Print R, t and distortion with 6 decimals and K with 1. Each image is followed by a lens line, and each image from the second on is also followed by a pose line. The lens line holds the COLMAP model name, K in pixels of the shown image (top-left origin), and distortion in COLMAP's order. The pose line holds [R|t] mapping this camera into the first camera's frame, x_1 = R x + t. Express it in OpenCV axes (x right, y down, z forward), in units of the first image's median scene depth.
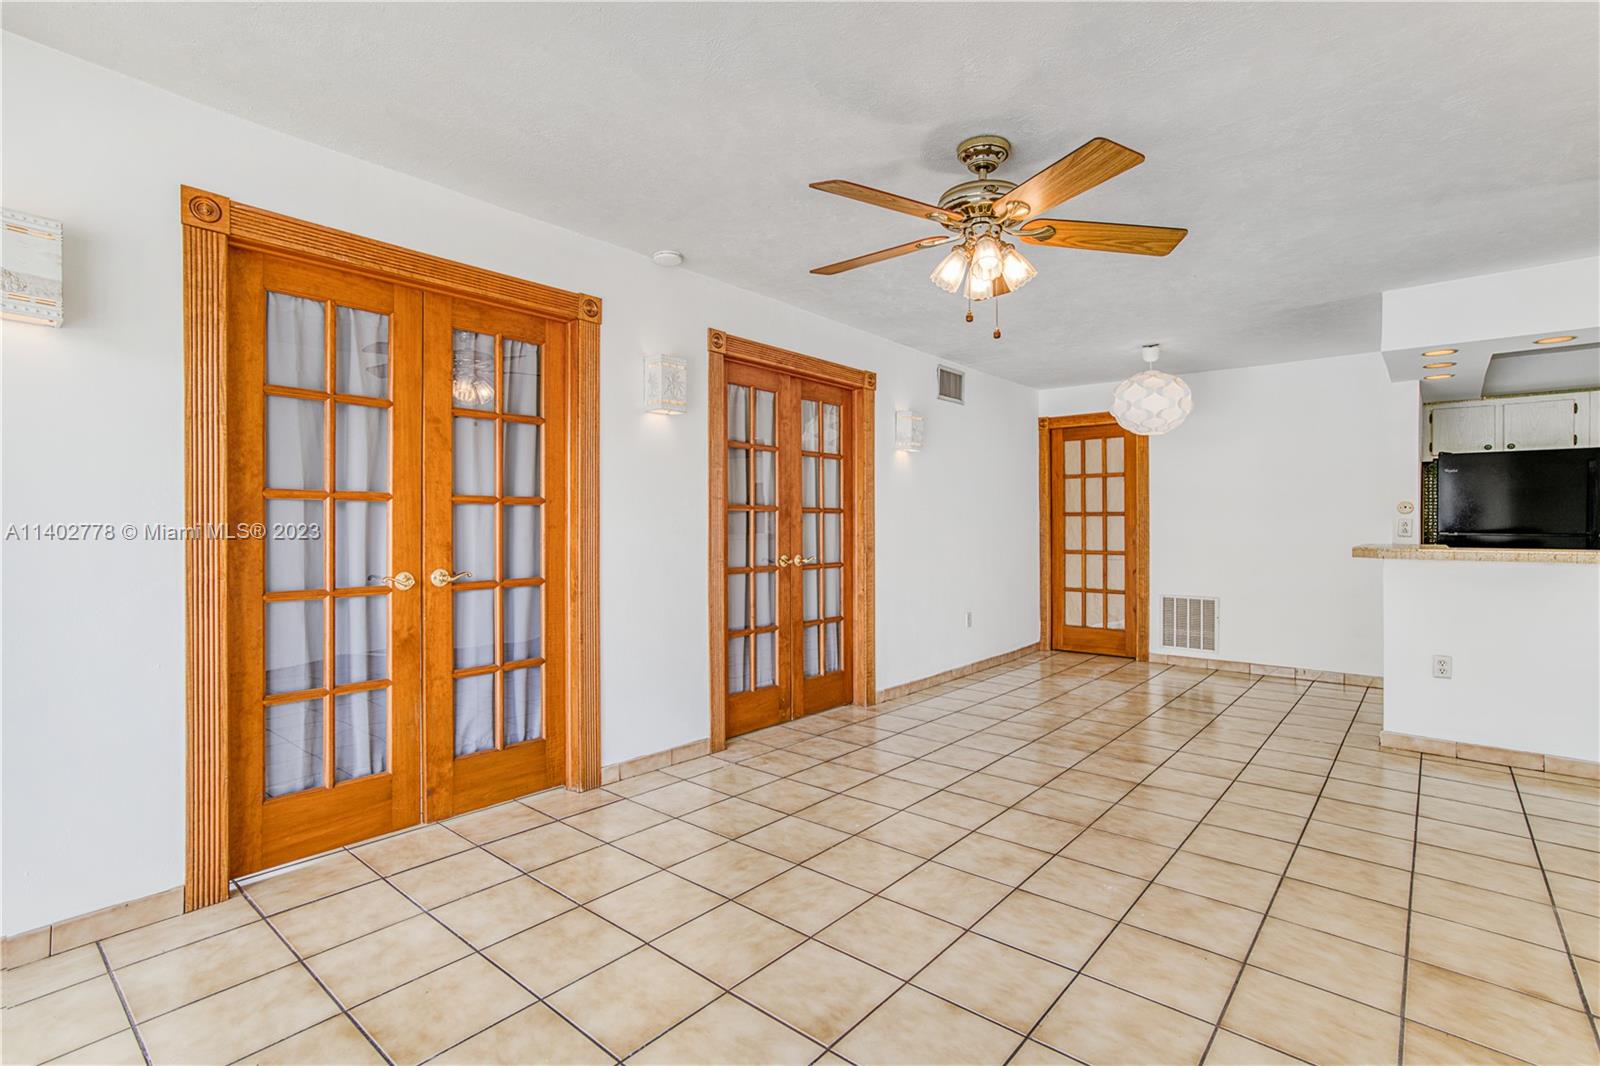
lens RADIAL K [[752.1, 0, 793.3], [0, 752.1, 519.3], [0, 0, 1]] dist [-0.051470, 0.040409]
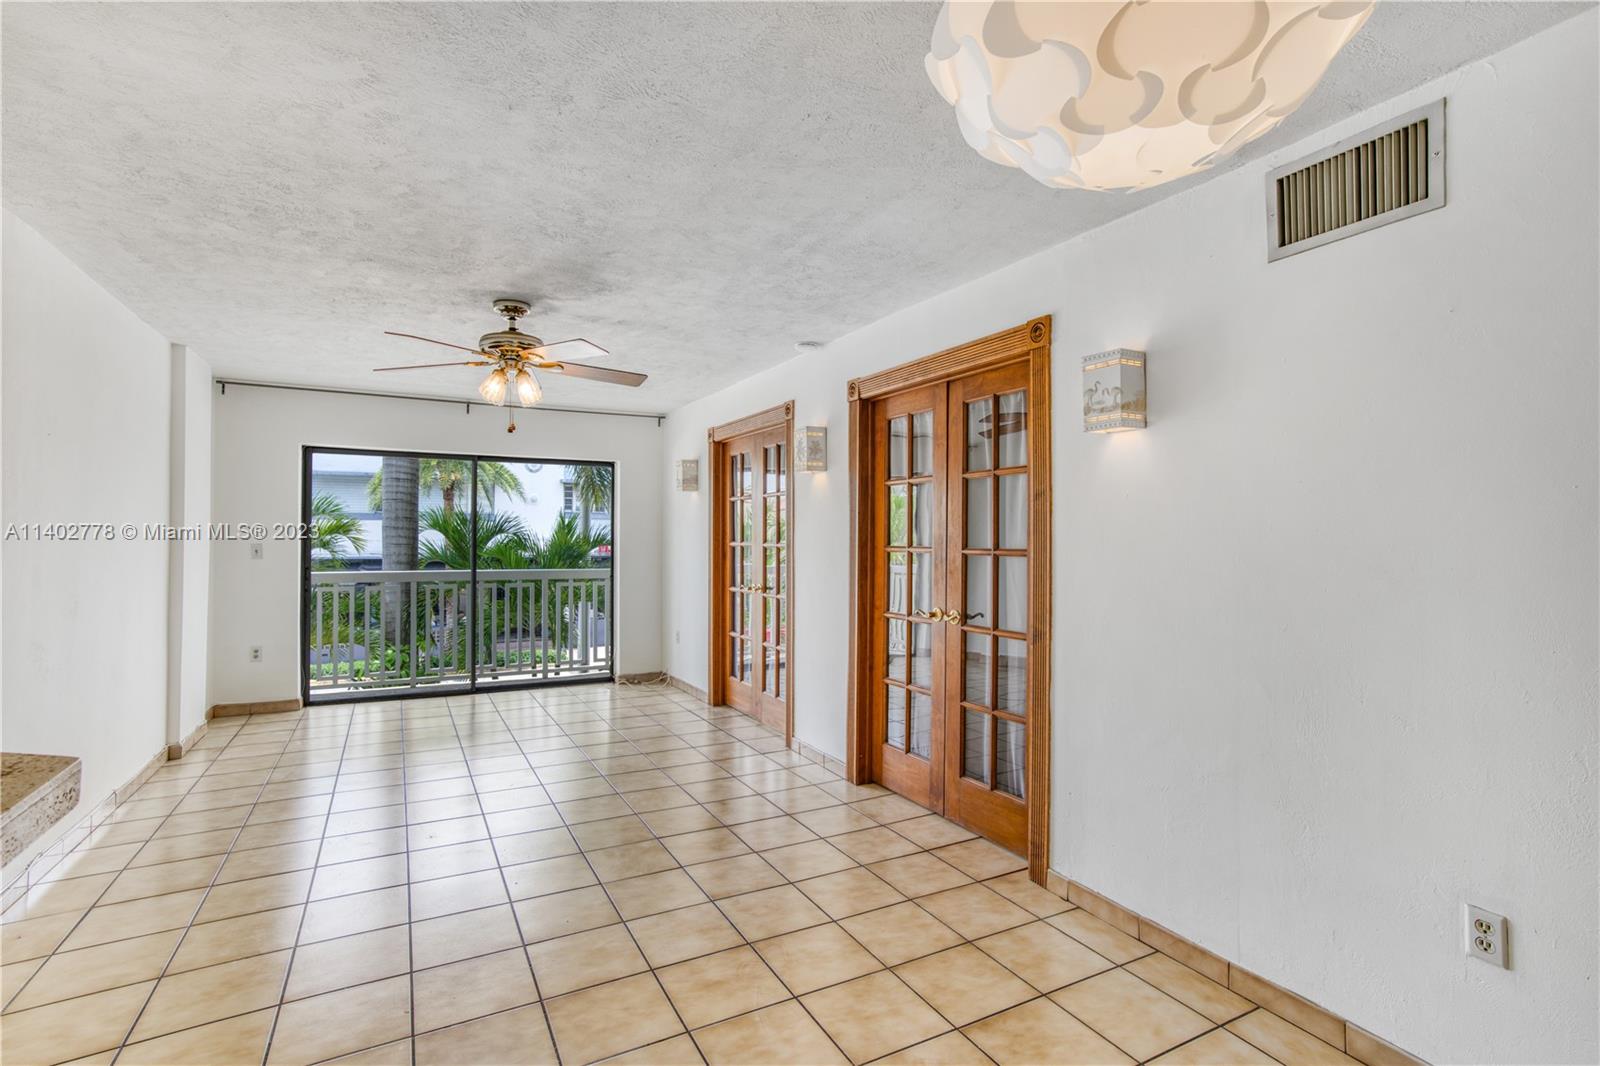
lens RADIAL K [[752.1, 0, 793.3], [0, 752.1, 519.3], [0, 0, 1]] dist [-0.051470, 0.040409]
pose [[-0.356931, -0.028437, -0.933698, 0.756415], [0.000949, 0.999525, -0.030805, -0.020221], [0.934130, -0.011881, -0.356735, 1.080890]]
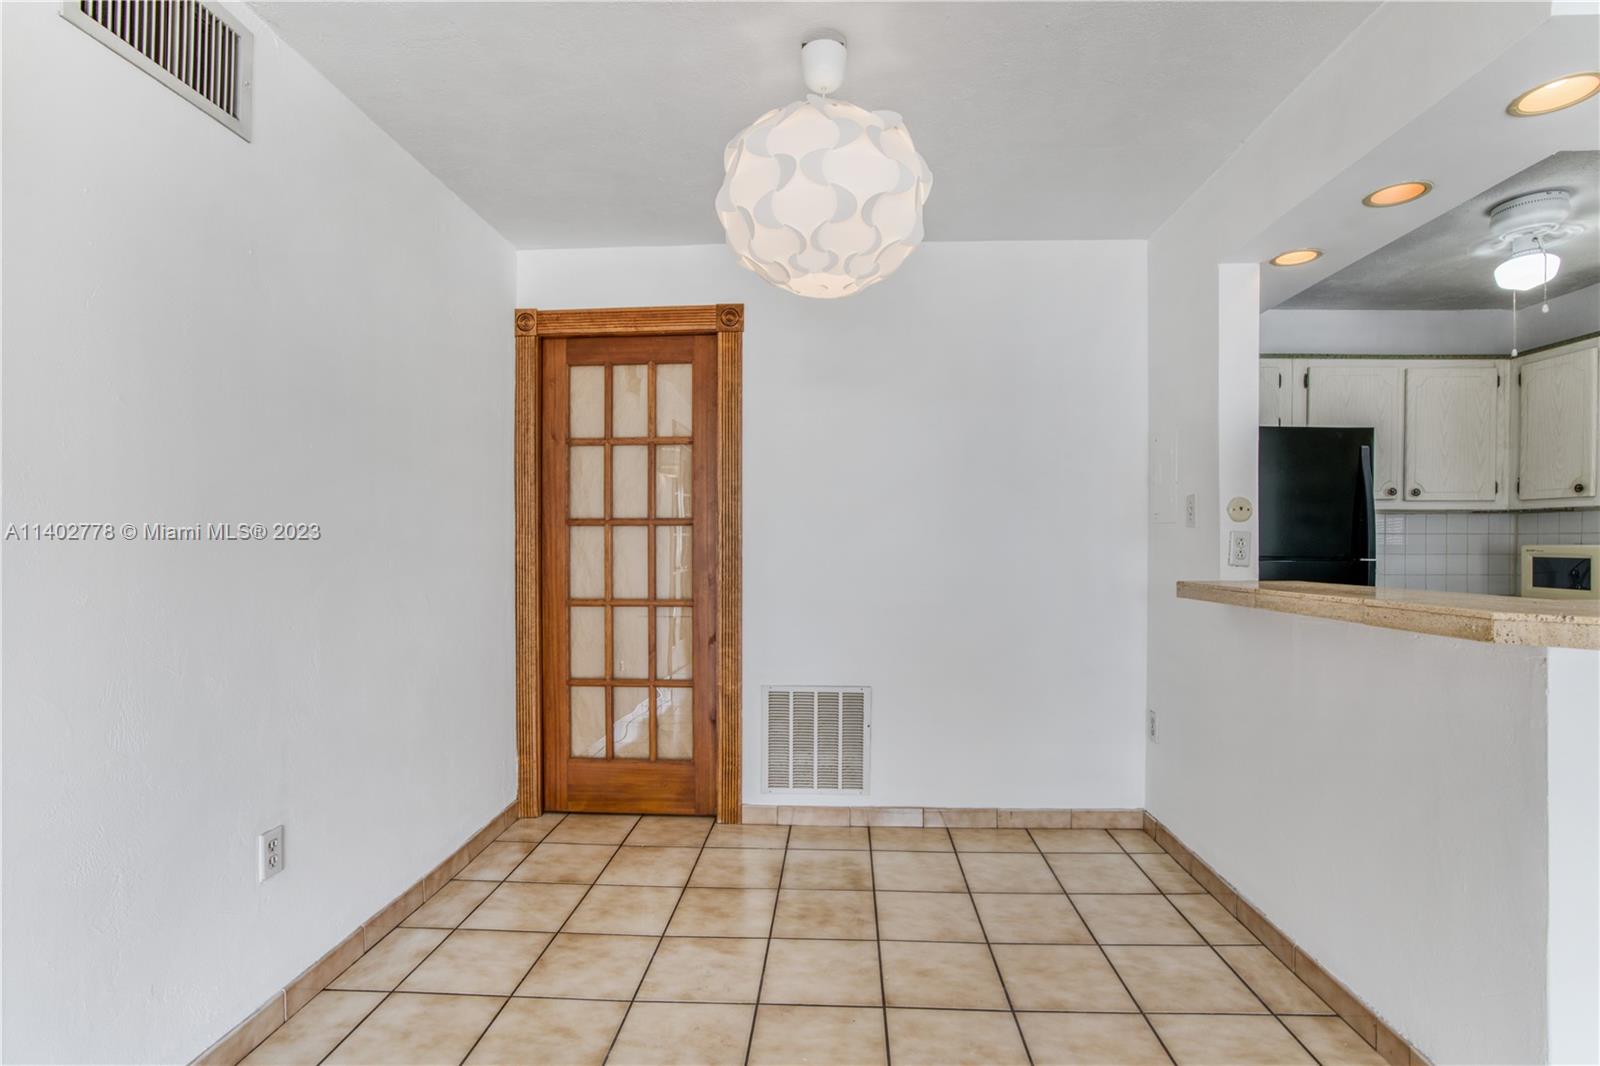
lens RADIAL K [[745.8, 0, 801.5], [0, 745.8, 545.4], [0, 0, 1]] dist [-0.052660, 0.024782]
pose [[0.785586, 0.000588, 0.618752, 0.278220], [-0.003034, 0.999991, 0.002903, 0.008894], [-0.618745, -0.004158, 0.785581, 0.799390]]
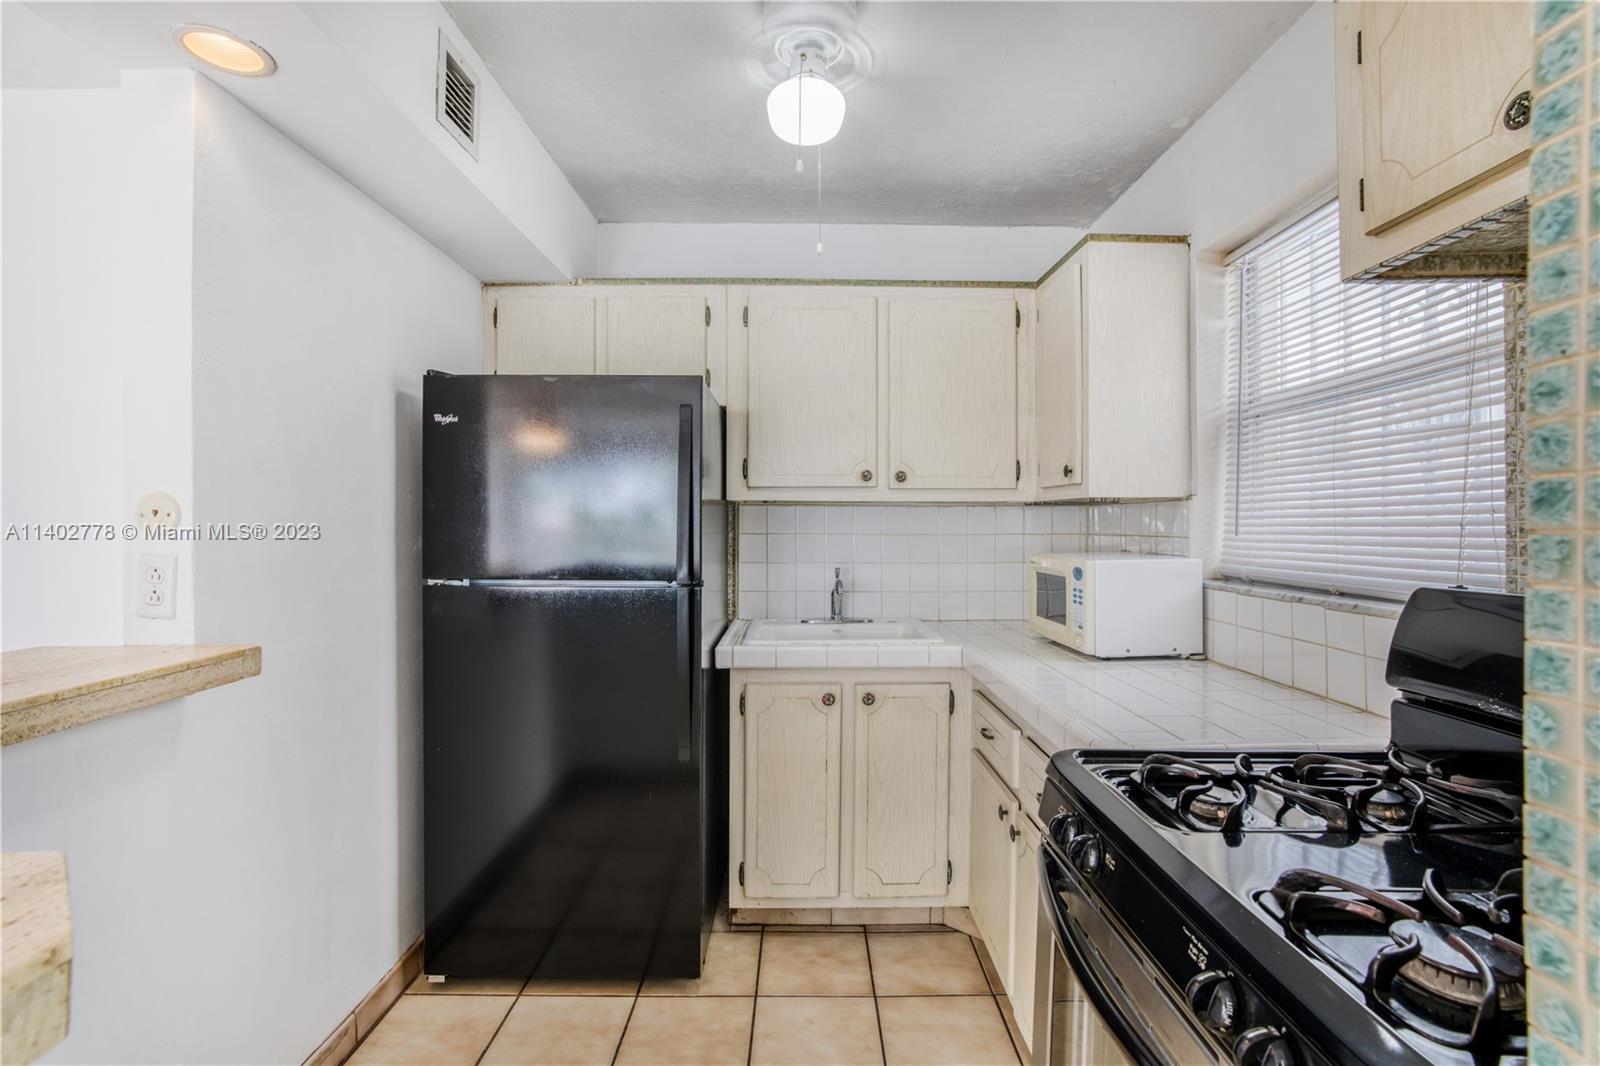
lens RADIAL K [[750.6, 0, 800.0], [0, 750.6, 533.0], [0, 0, 1]] dist [-0.079943, 0.039628]
pose [[0.751940, -0.008274, 0.659179, 0.827596], [0.001555, 0.999941, 0.010777, -0.010962], [-0.659229, -0.007079, 0.751909, 0.642658]]
